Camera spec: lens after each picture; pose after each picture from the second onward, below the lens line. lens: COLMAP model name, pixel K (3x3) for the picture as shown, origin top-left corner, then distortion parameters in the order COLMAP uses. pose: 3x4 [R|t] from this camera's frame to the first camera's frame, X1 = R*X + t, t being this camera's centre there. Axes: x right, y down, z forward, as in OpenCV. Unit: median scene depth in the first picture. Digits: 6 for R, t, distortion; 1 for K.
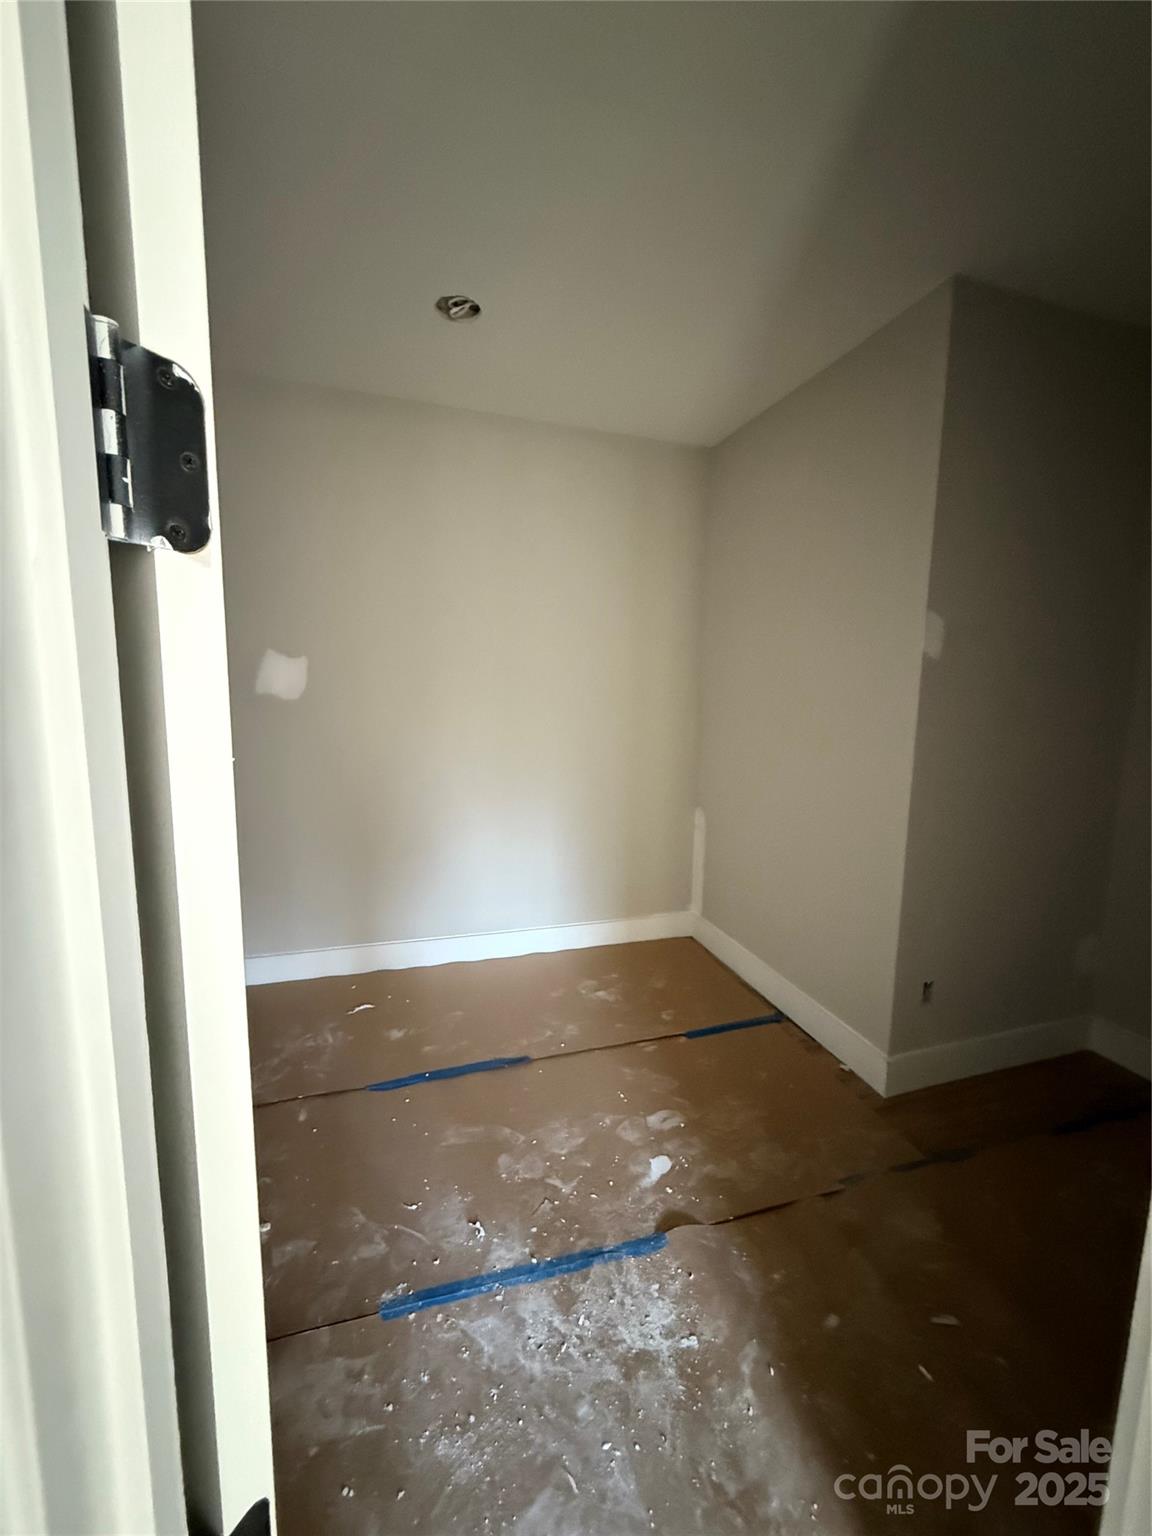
lens RADIAL K [[610.4, 0, 575.2], [0, 610.4, 763.5], [0, 0, 1]] dist [0.000887, -0.000284]
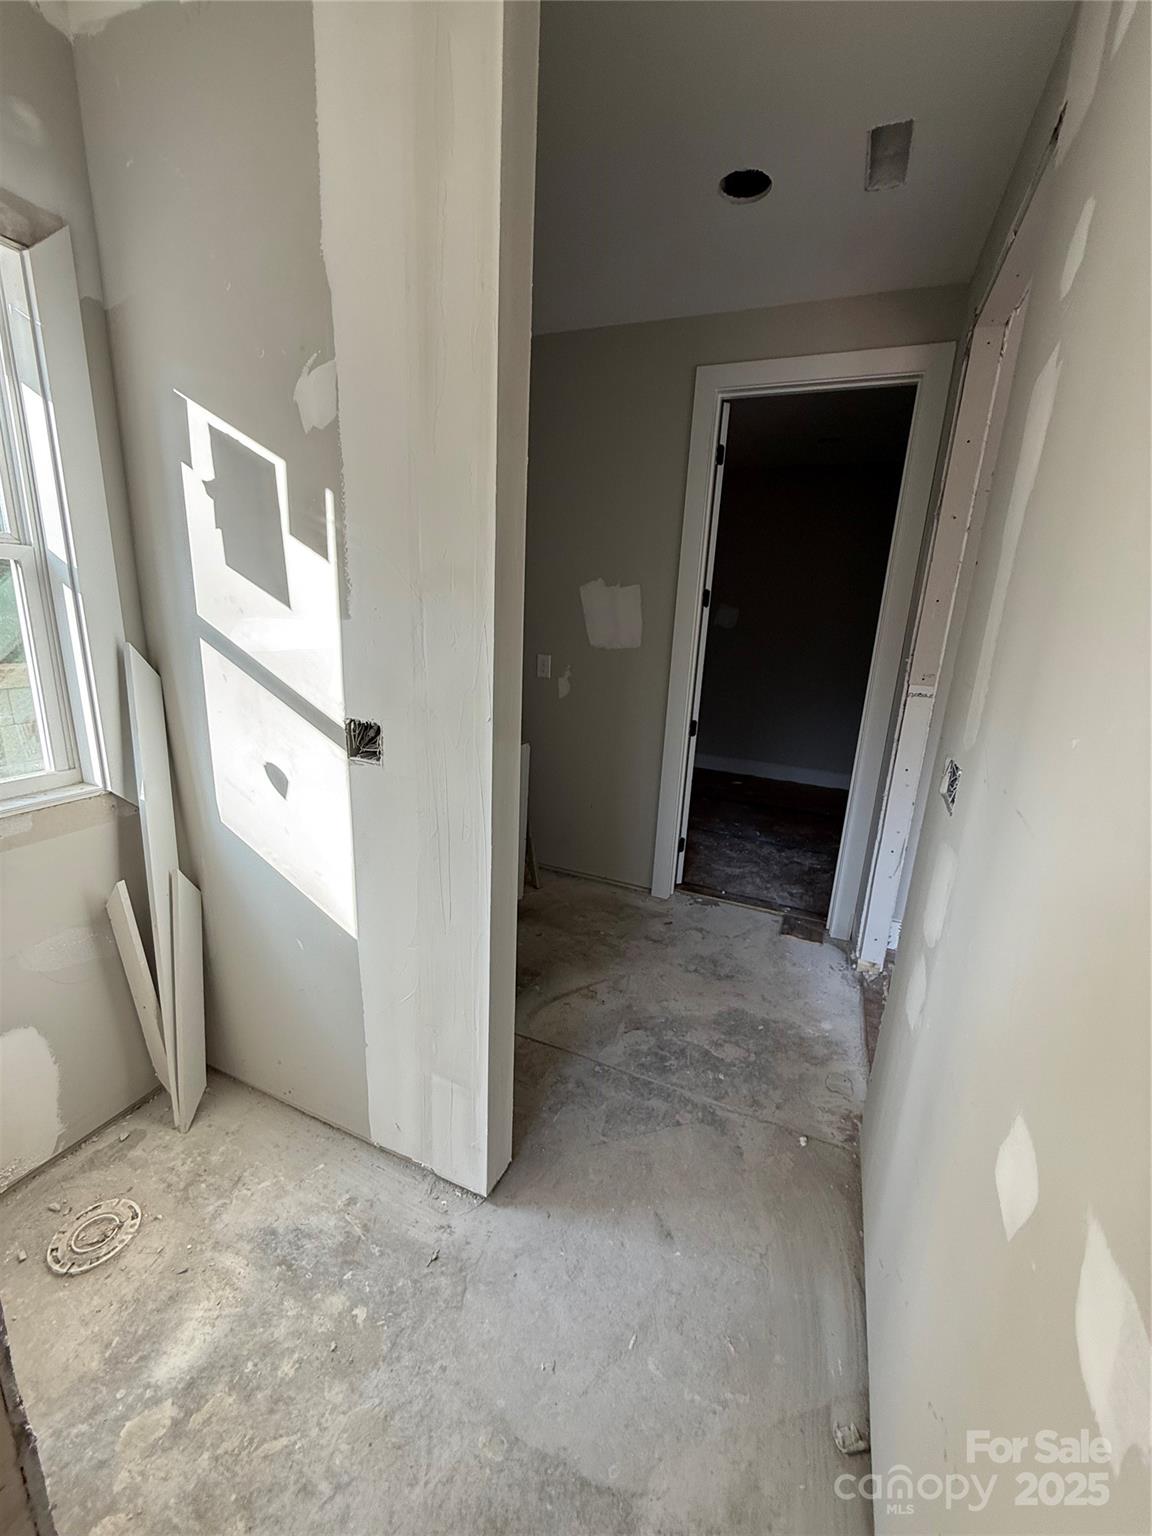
lens RADIAL K [[610.4, 0, 575.2], [0, 610.4, 763.5], [0, 0, 1]] dist [0.000887, -0.000284]
pose [[0.760759, 0.186332, -0.621713, 0.982961], [-0.122683, 0.981919, 0.144167, 0.215671], [0.637334, -0.033403, 0.769863, -1.819806]]
